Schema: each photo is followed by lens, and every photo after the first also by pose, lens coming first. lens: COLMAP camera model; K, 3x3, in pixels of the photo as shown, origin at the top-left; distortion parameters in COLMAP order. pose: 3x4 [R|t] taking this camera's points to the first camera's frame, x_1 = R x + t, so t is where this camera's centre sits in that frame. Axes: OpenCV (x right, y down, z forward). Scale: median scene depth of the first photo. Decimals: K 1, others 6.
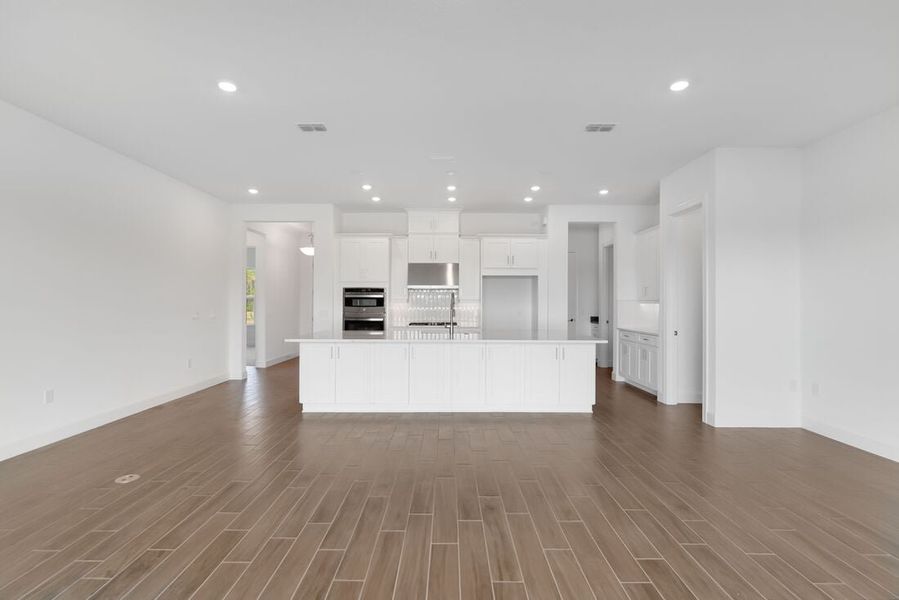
lens RADIAL K [[433.5, 0, 449.5], [0, 433.5, 300.0], [0, 0, 1]] dist [-0.001983, -0.000830]
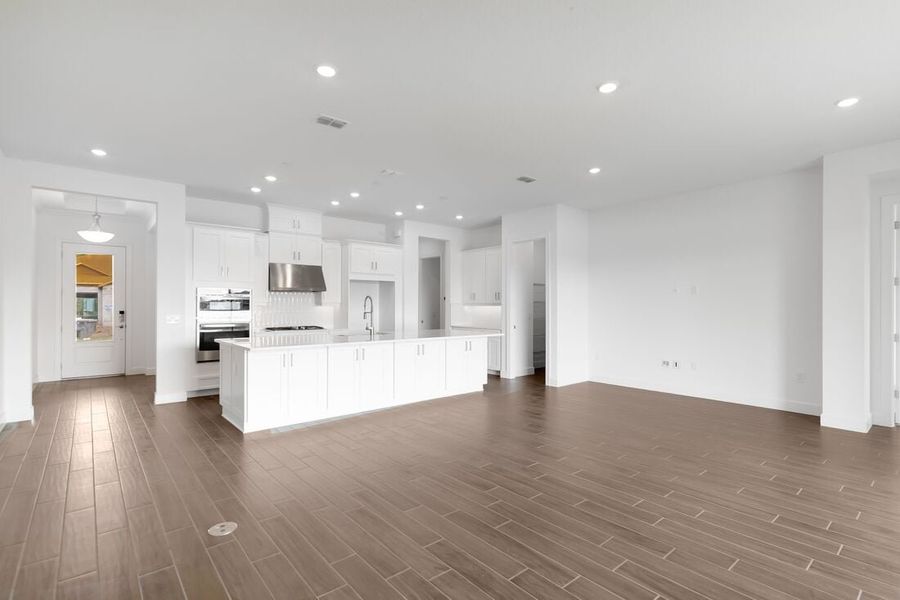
lens RADIAL K [[434.0, 0, 450.0], [0, 434.0, 300.0], [0, 0, 1]] dist [-0.001983, -0.000830]
pose [[0.756531, 0.007022, 0.653920, -0.449225], [-0.000988, 0.999953, -0.009595, 0.002367], [-0.653957, 0.006612, 0.756503, 0.064194]]
